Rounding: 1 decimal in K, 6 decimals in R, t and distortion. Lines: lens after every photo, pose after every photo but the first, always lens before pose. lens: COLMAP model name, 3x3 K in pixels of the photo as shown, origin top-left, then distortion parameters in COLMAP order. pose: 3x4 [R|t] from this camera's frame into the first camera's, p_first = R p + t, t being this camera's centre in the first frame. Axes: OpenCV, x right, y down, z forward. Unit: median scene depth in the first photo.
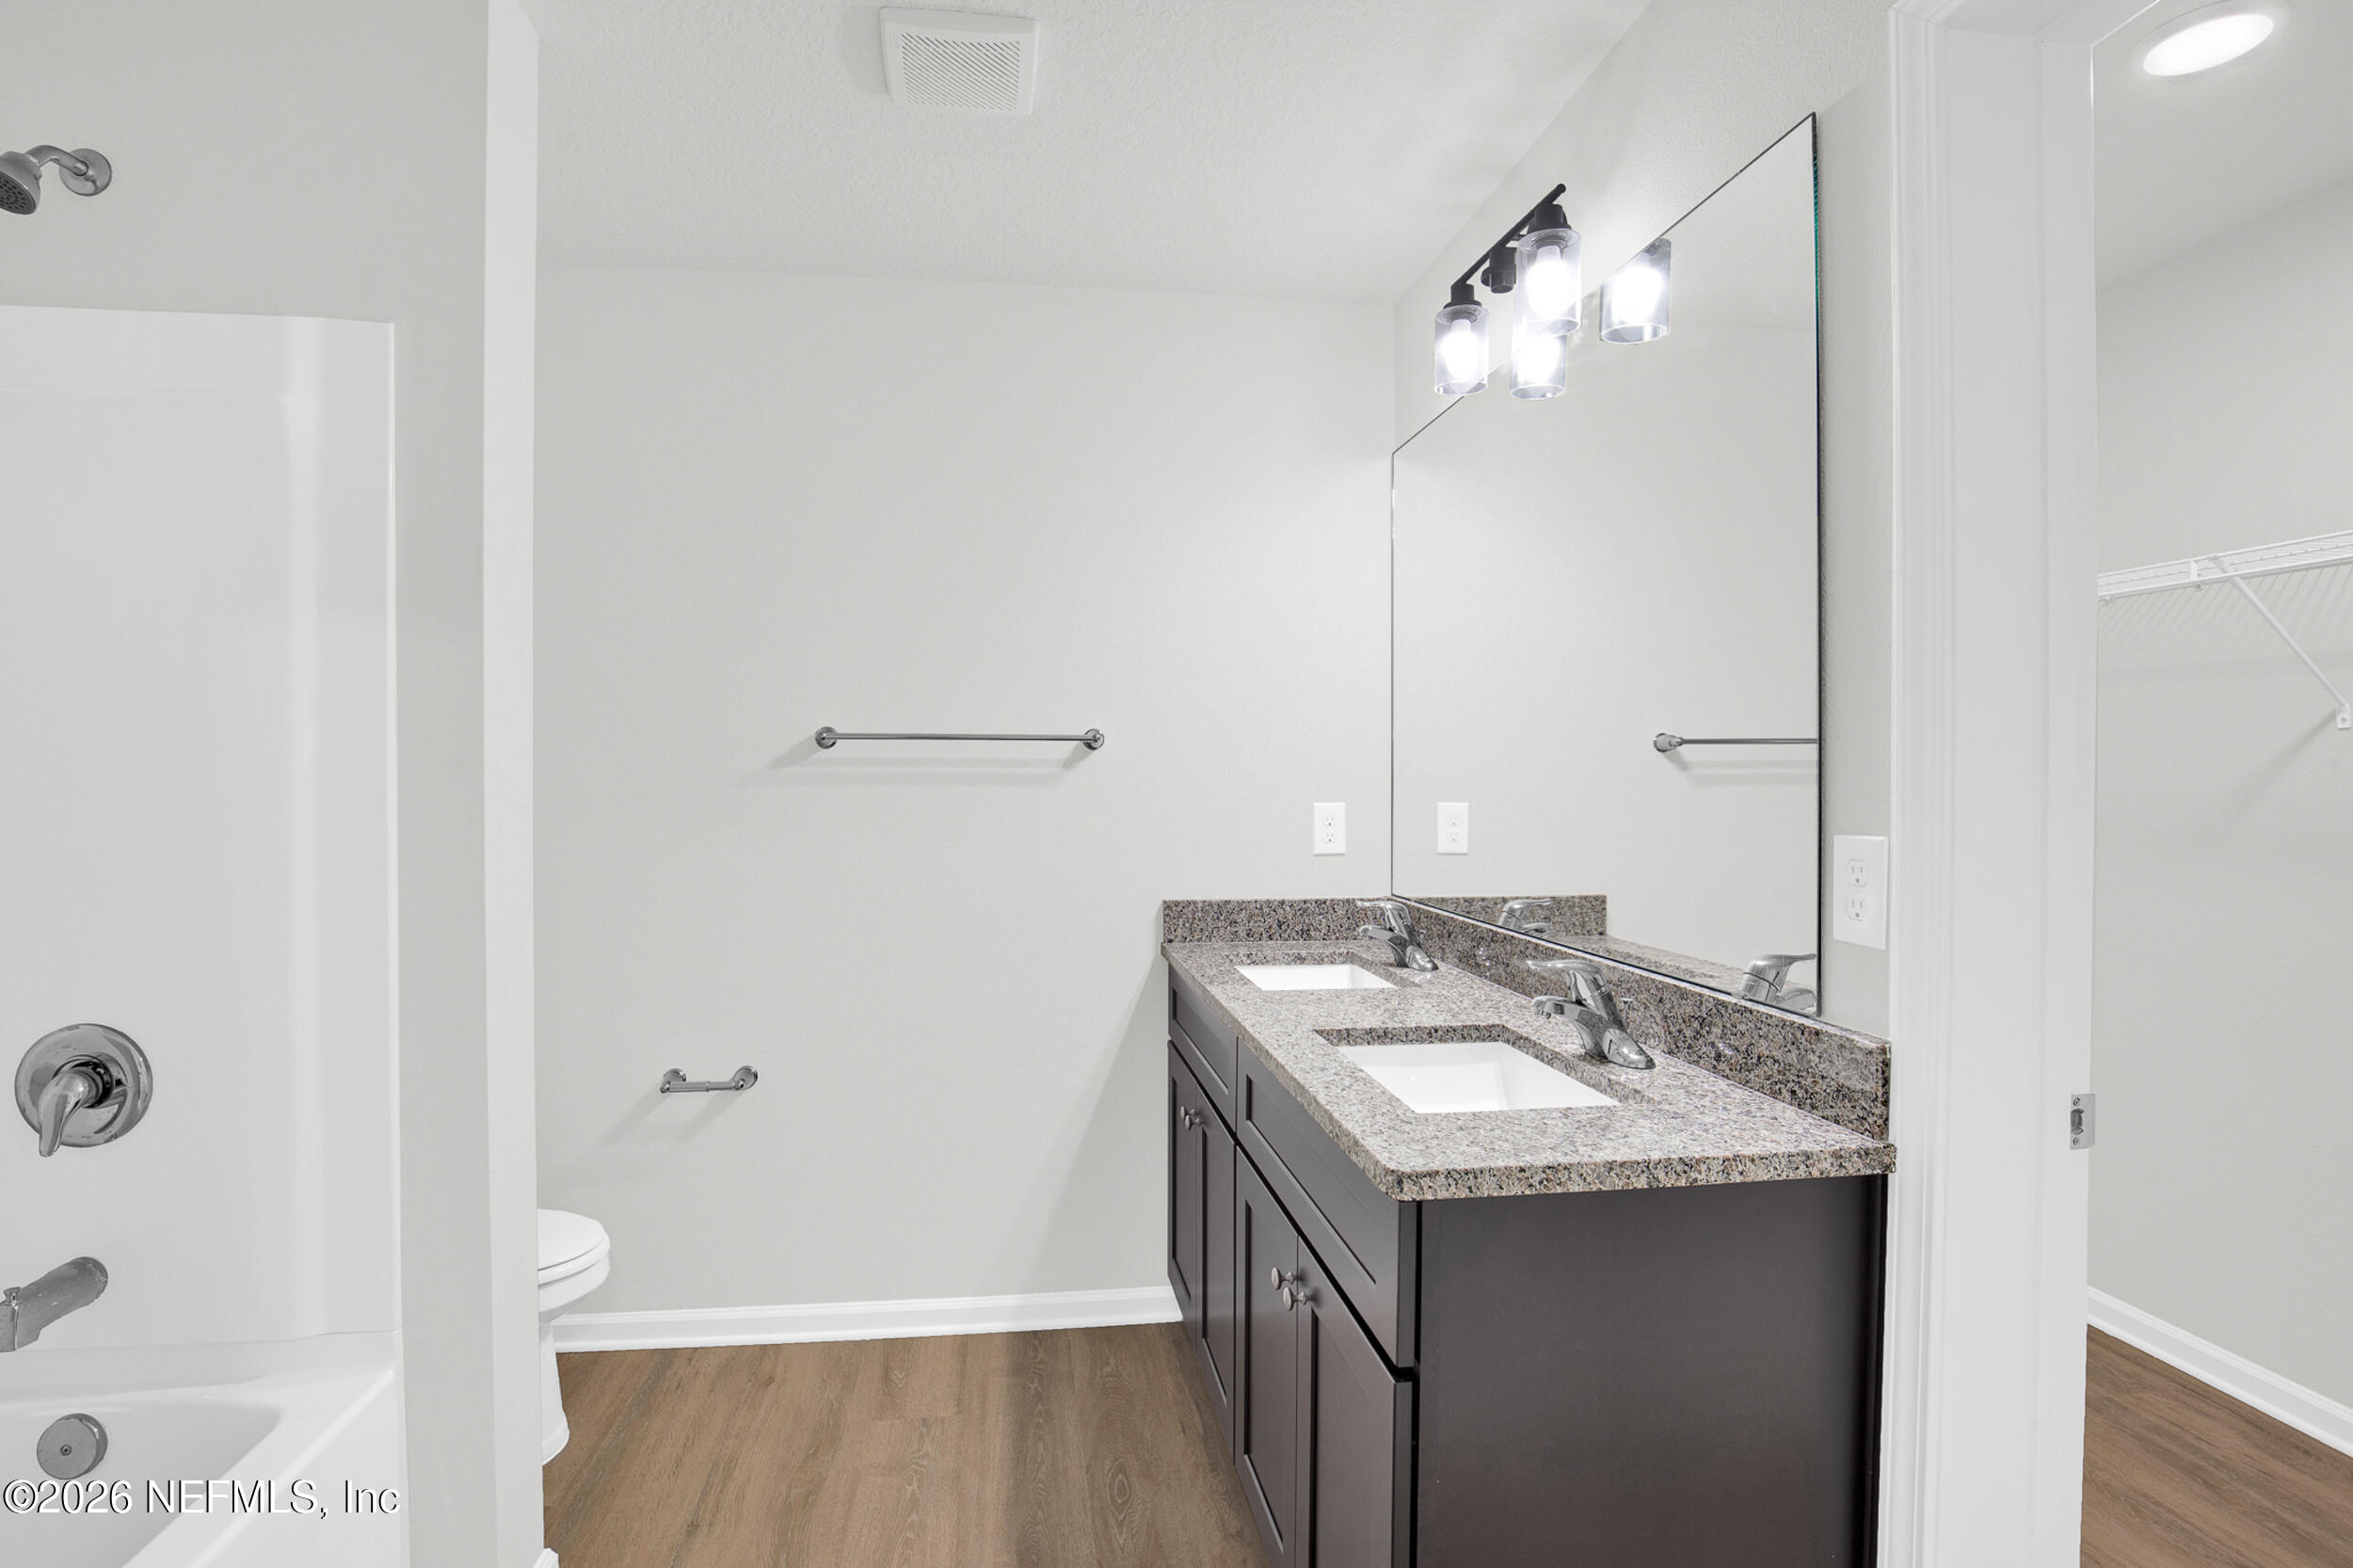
lens RADIAL K [[1161.7, 0, 1176.5], [0, 1161.7, 784.0], [0, 0, 1]] dist [-0.045975, 0.008156]
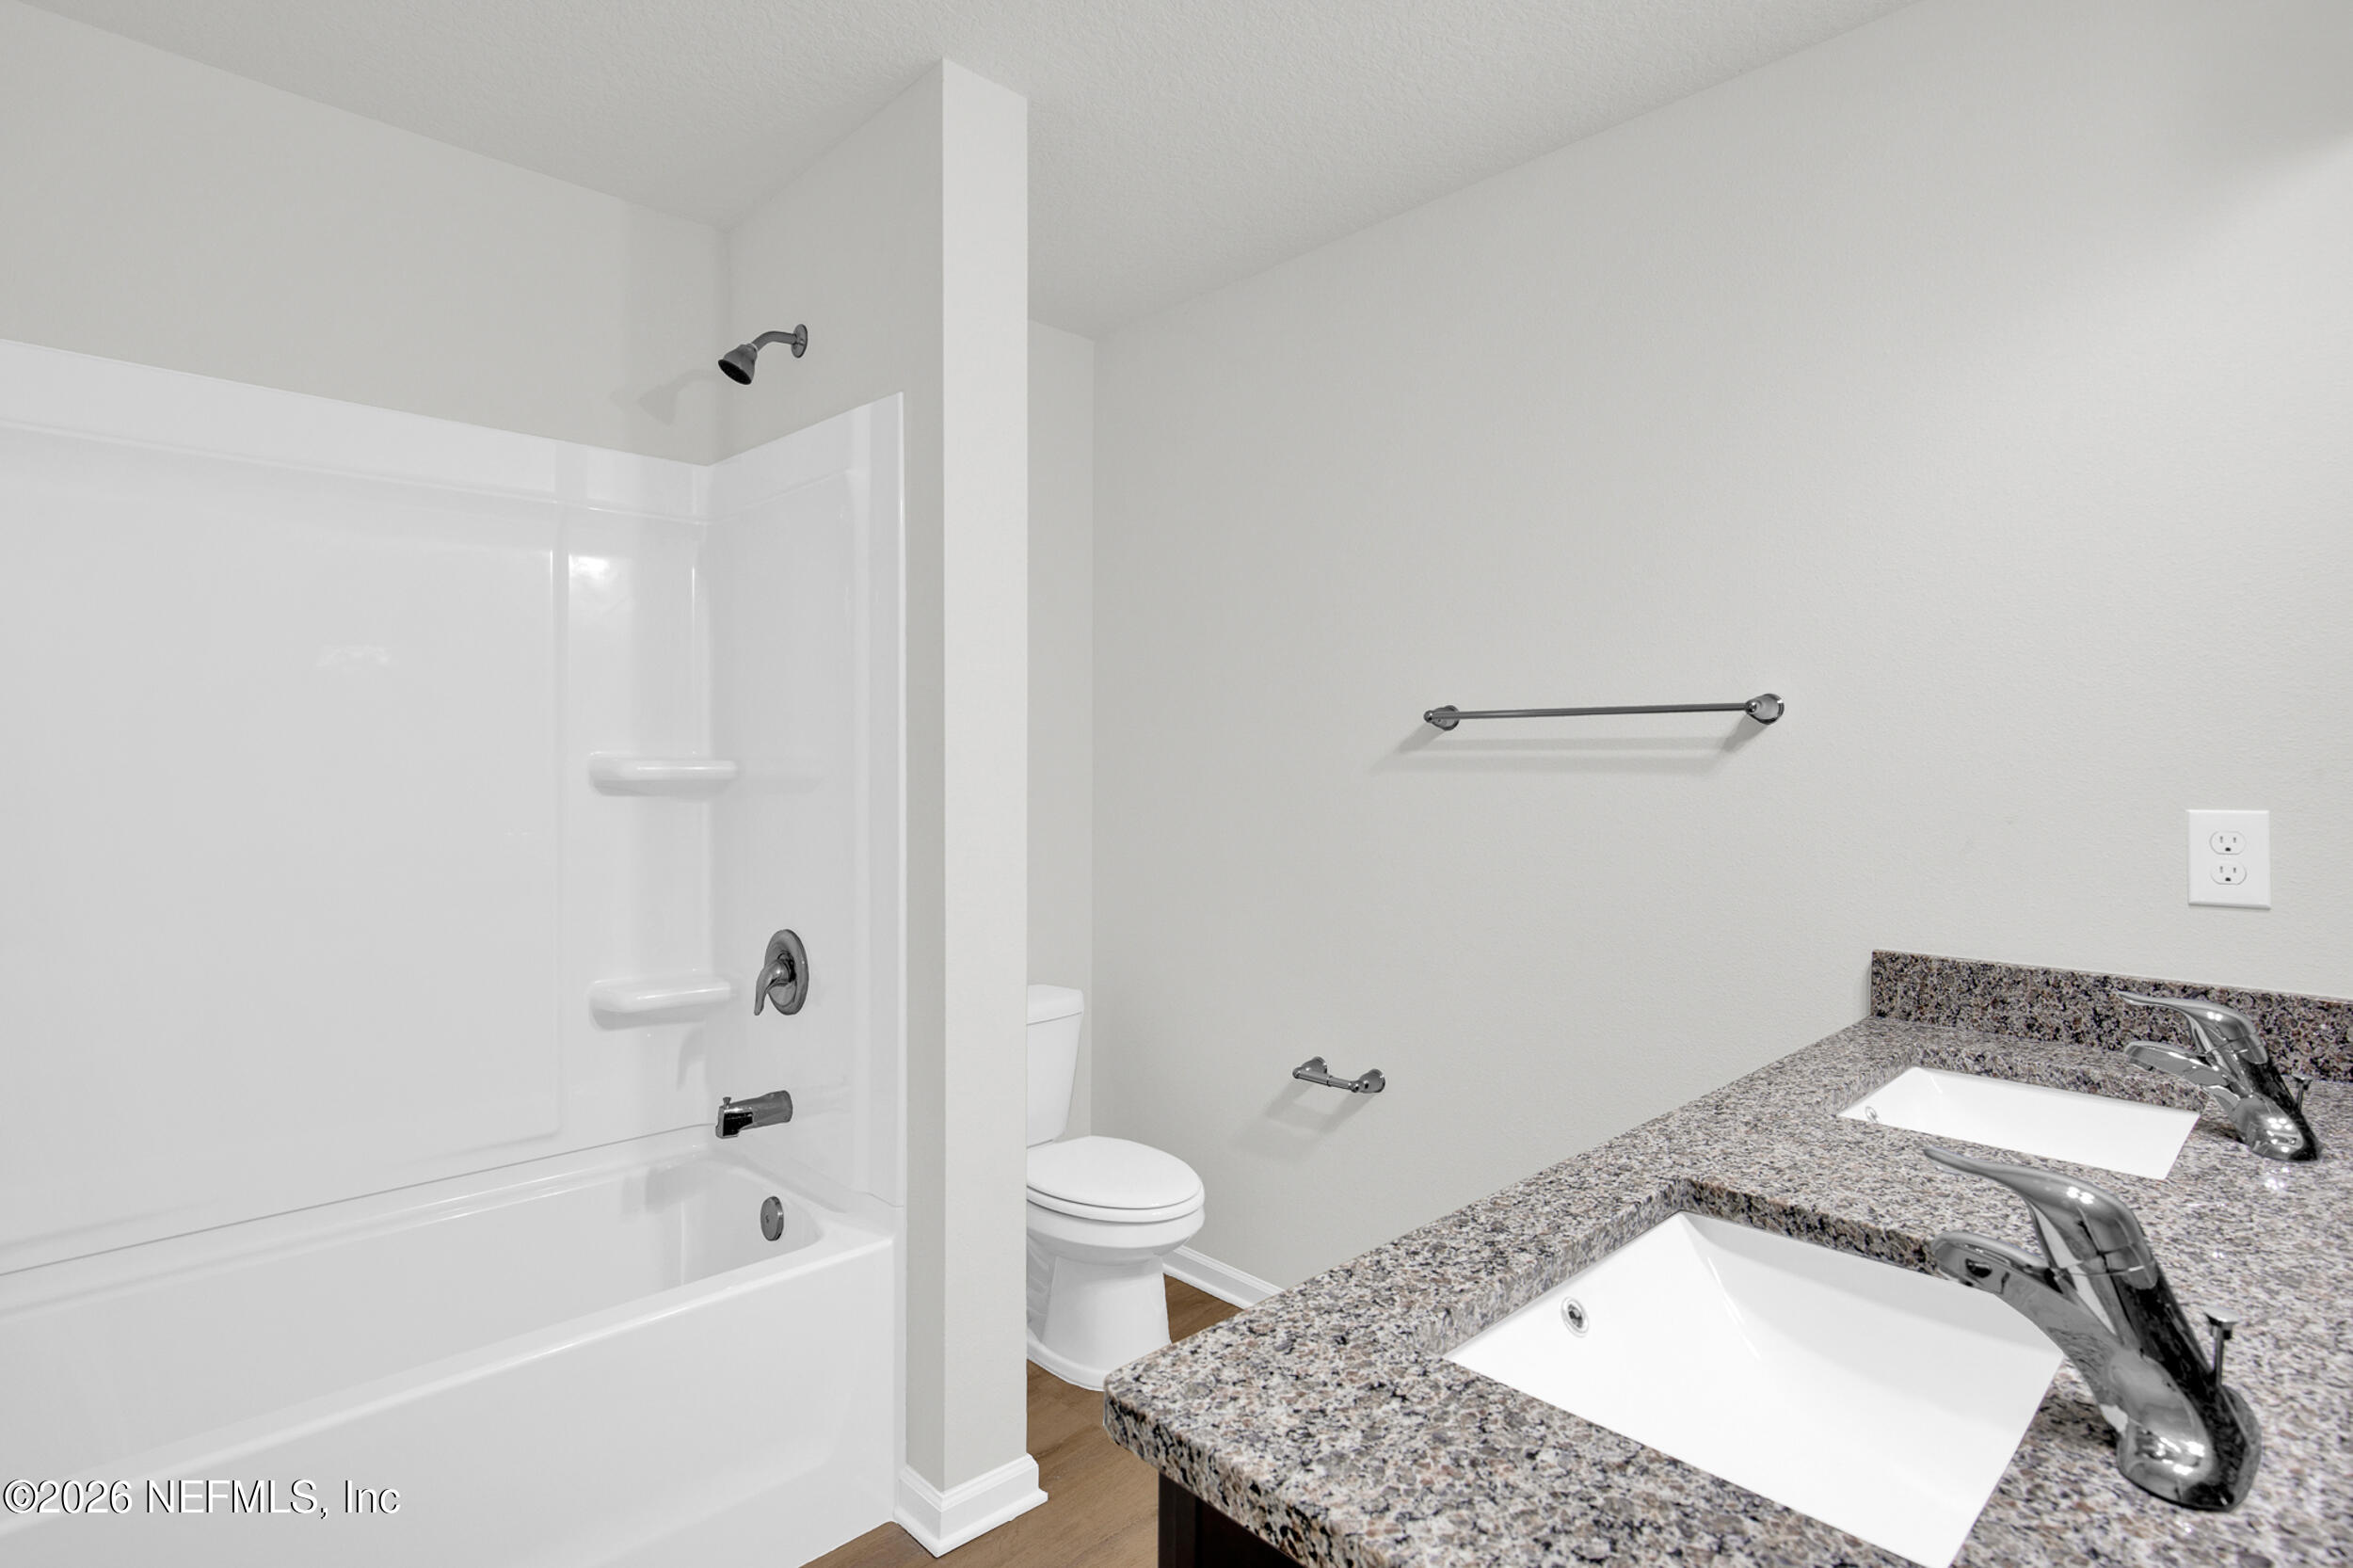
lens RADIAL K [[1202.3, 0, 1138.1], [0, 1202.3, 765.8], [0, 0, 1]] dist [-0.001967, 0.000099]
pose [[0.568422, 0.002194, -0.822734, 0.464831], [-0.007868, 0.999965, -0.002769, 0.001907], [0.822700, 0.008047, 0.568419, 0.407631]]
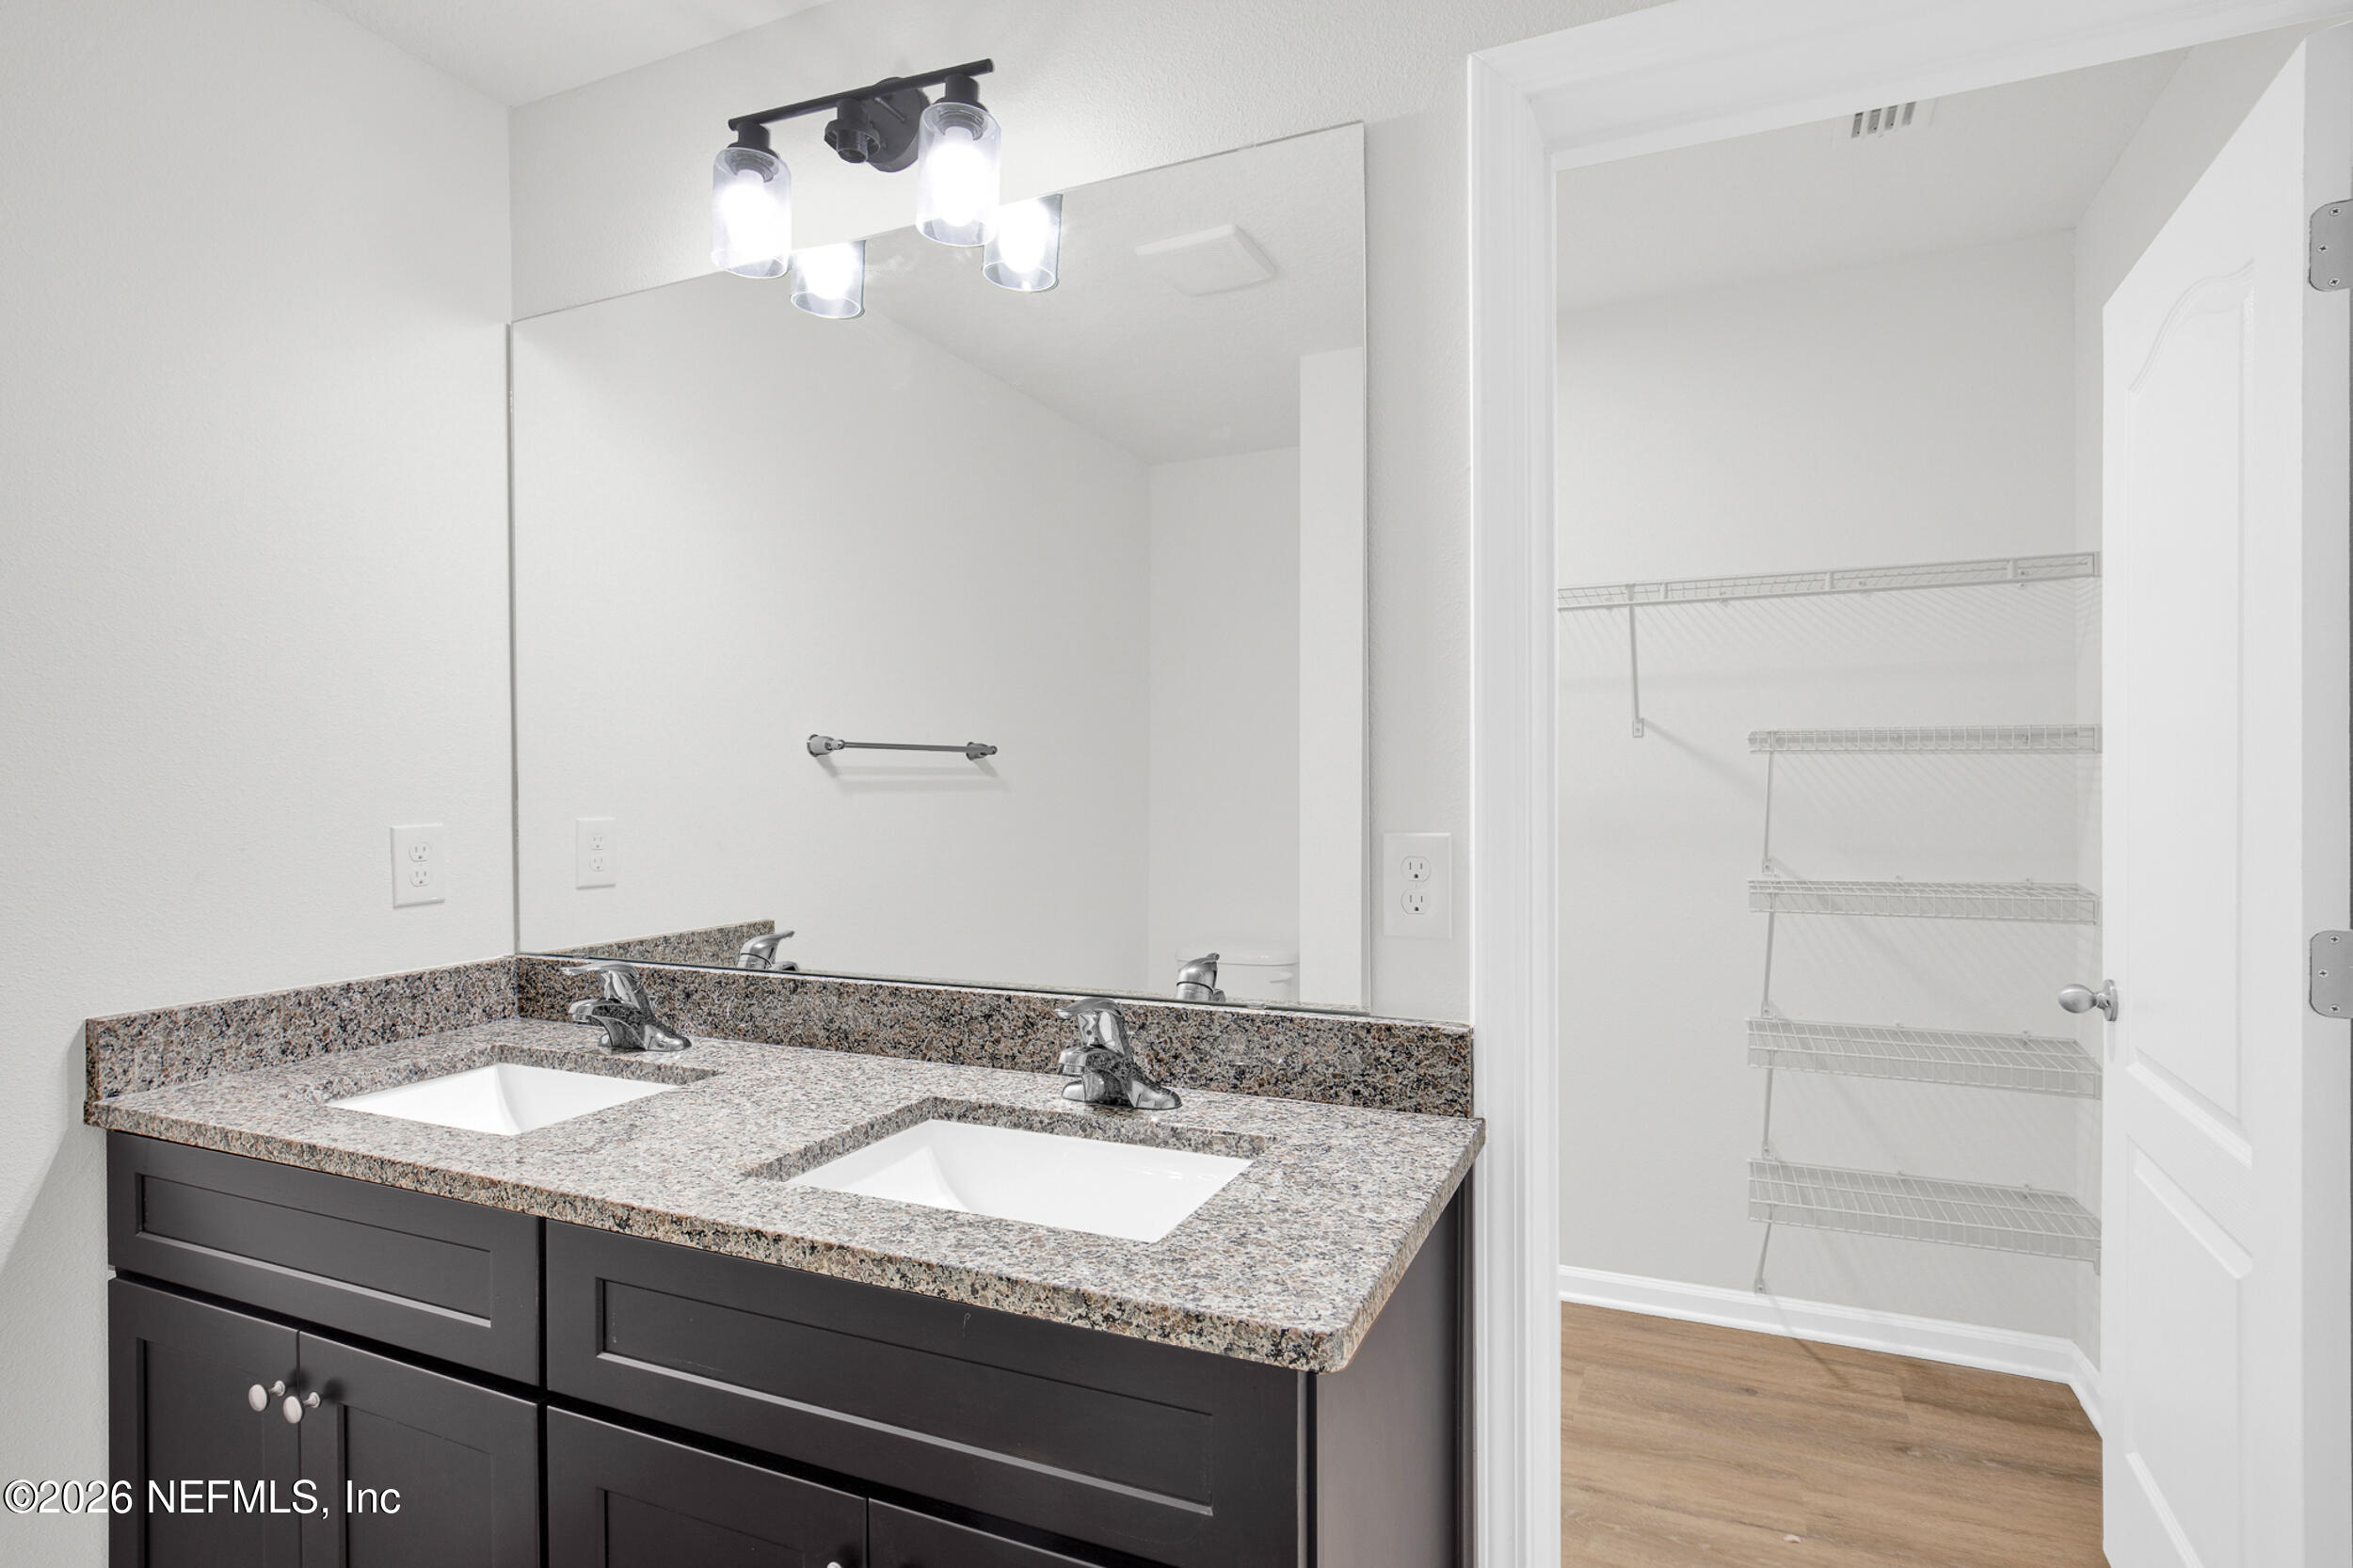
lens RADIAL K [[1128.2, 0, 1212.0], [0, 1128.2, 786.3], [0, 0, 1]] dist [-0.002381, -0.000712]
pose [[0.515705, -0.006449, 0.856742, -0.278696], [0.011298, 0.999936, 0.000726, -0.000785], [-0.856692, 0.009306, 0.515745, 0.446938]]
